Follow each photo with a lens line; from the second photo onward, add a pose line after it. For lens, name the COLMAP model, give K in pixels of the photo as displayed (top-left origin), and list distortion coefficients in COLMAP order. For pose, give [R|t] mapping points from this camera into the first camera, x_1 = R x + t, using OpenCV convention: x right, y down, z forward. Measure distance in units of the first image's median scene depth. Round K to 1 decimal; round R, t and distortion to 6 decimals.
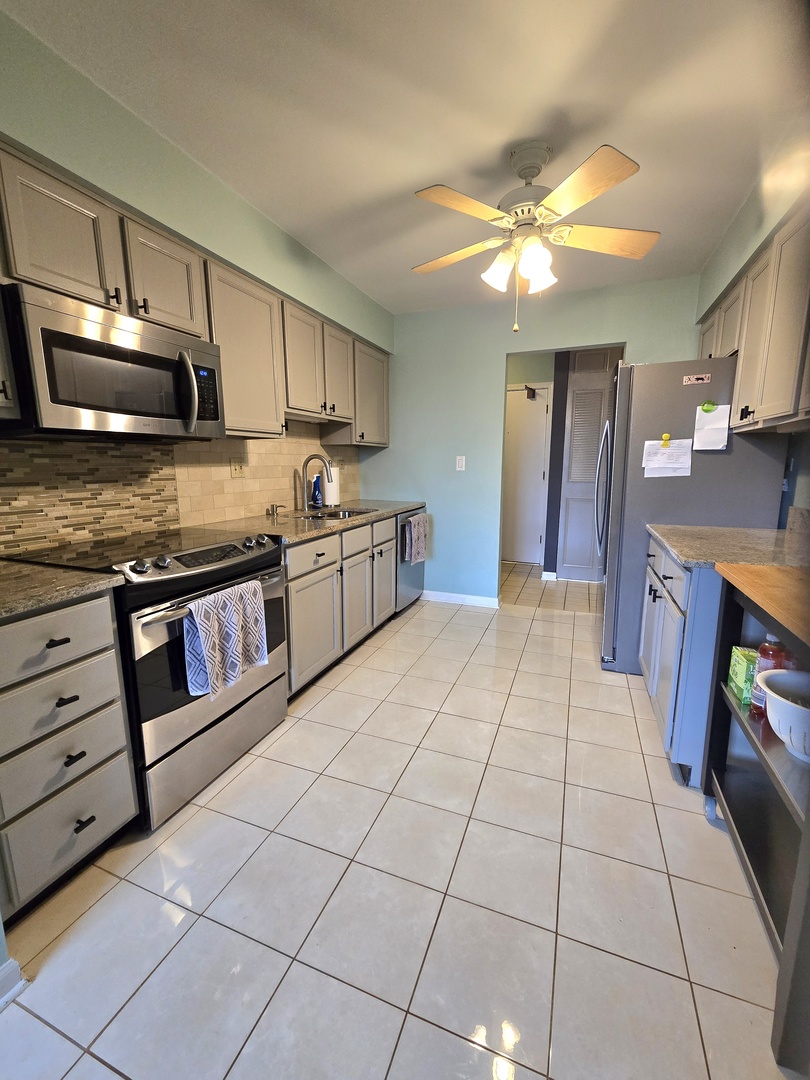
lens RADIAL K [[442.2, 0, 405.0], [0, 442.2, 540.0], [0, 0, 1]] dist [0.000697, 0.000105]
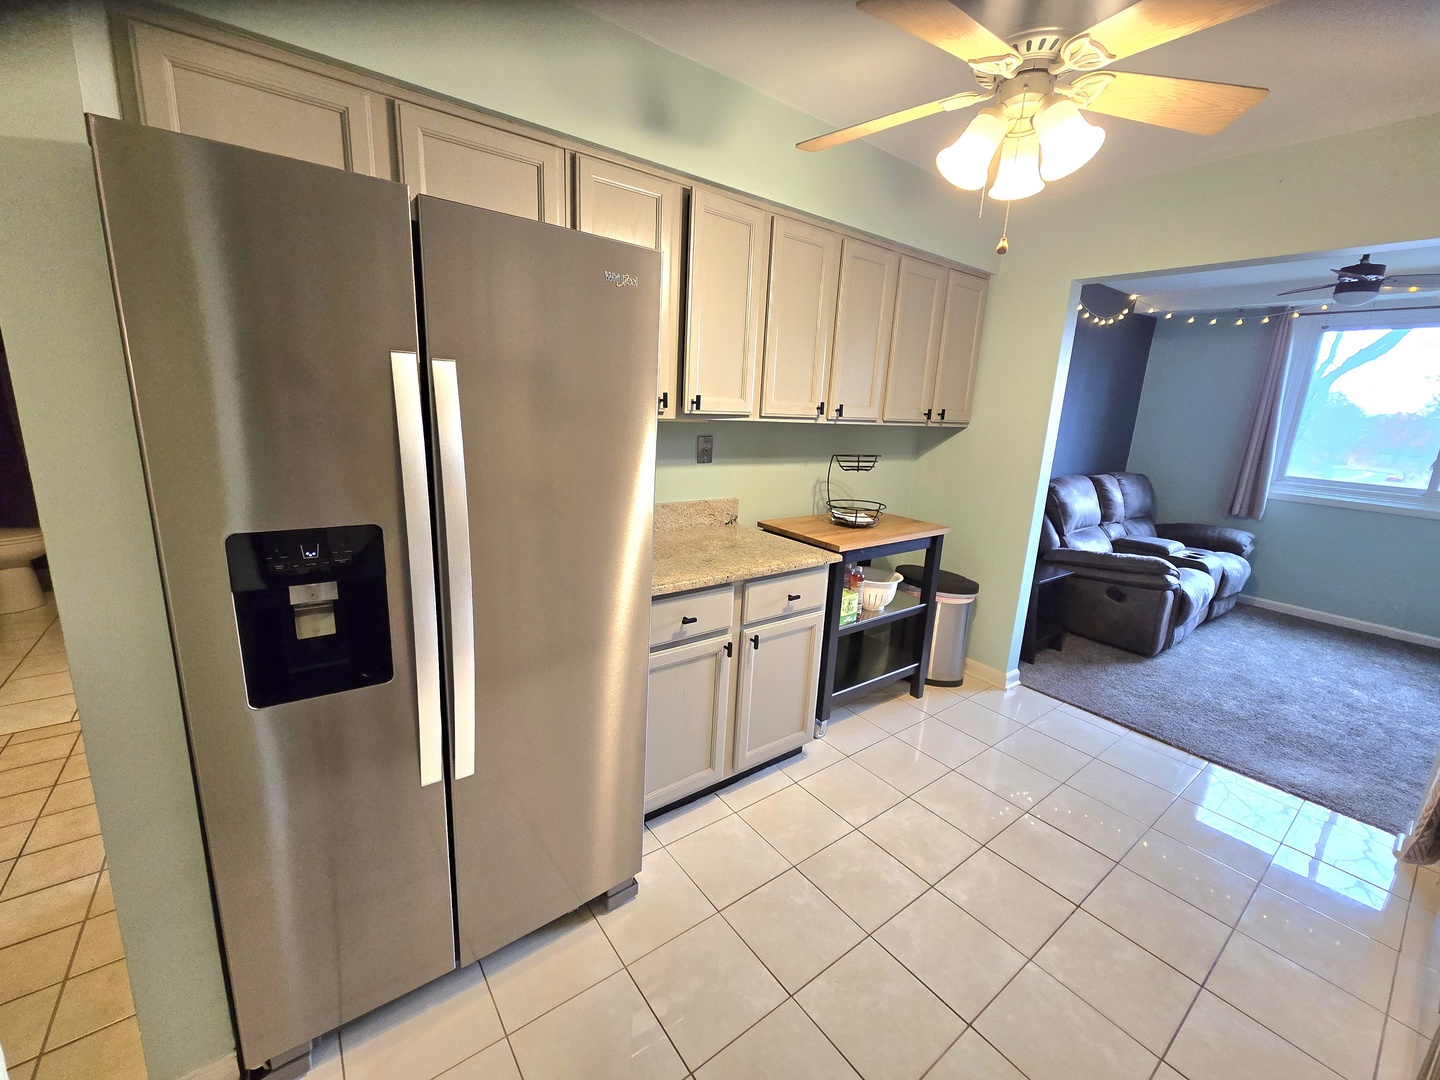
lens RADIAL K [[589.6, 0, 724.2], [0, 589.6, 534.0], [0, 0, 1]] dist [0.000697, 0.000105]
pose [[-0.854966, -0.153690, 0.495391, 0.116366], [0.041106, 0.932011, 0.360091, -0.371467], [-0.517052, 0.328229, -0.790520, 1.570129]]
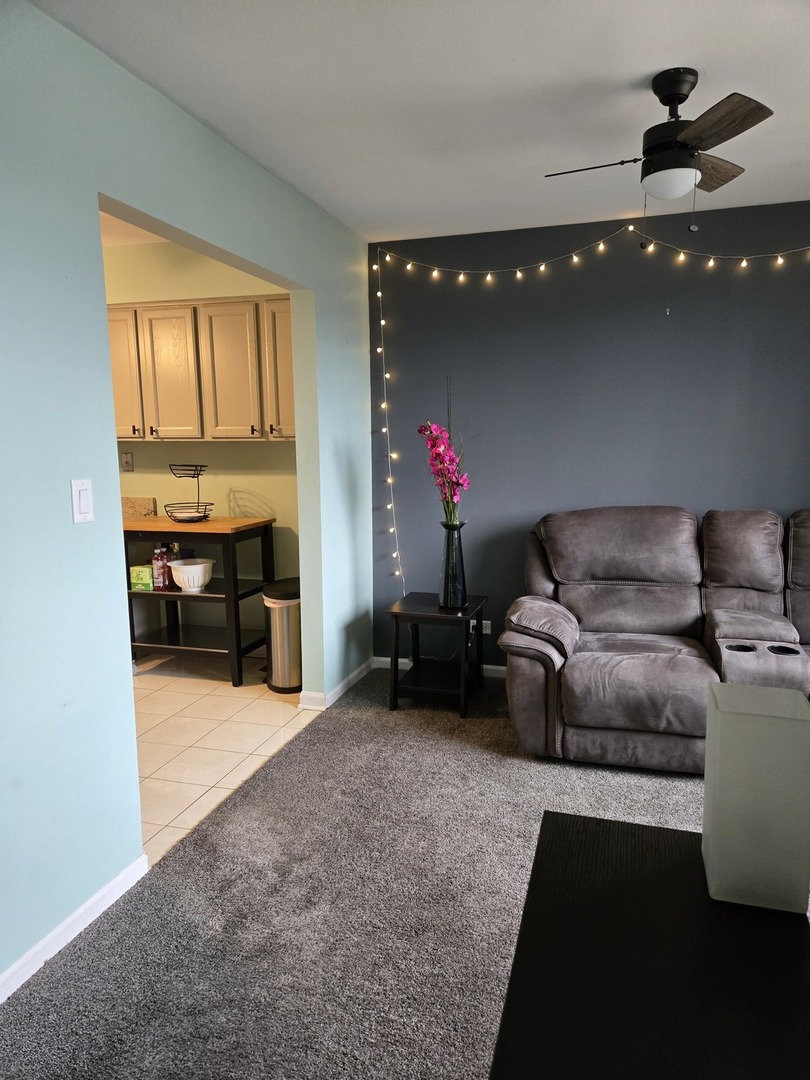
lens RADIAL K [[718.3, 0, 411.1], [0, 718.3, 543.5], [0, 0, 1]] dist [0.080668, 0.000148]
pose [[-0.082297, -0.141294, 0.986541, -1.410620], [0.180052, 0.971502, 0.154160, -0.066636], [-0.980208, 0.190316, -0.054511, 0.008643]]
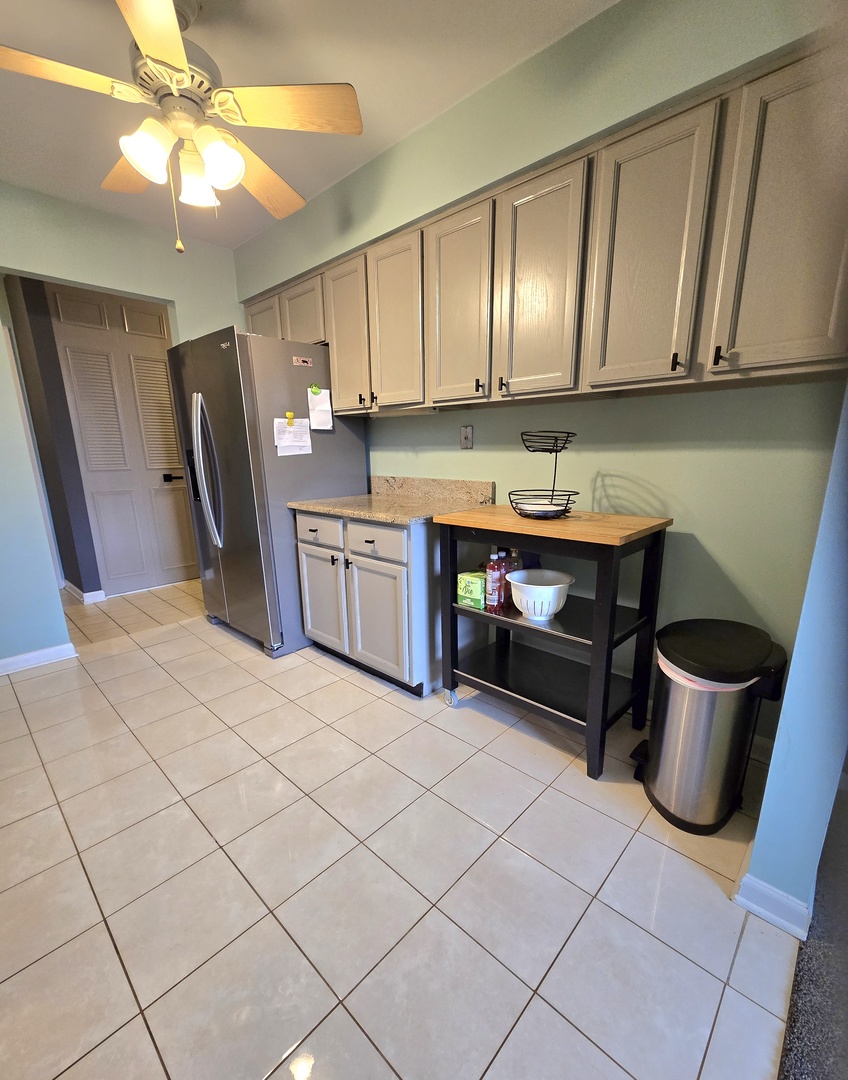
lens RADIAL K [[464.2, 0, 425.8], [0, 464.2, 566.9], [0, 0, 1]] dist [0.000935, 0.000023]
pose [[0.372599, -0.230948, 0.898795, -0.350649], [0.167851, 0.969334, 0.179491, -0.033832], [-0.912686, 0.083986, 0.399938, 0.320950]]
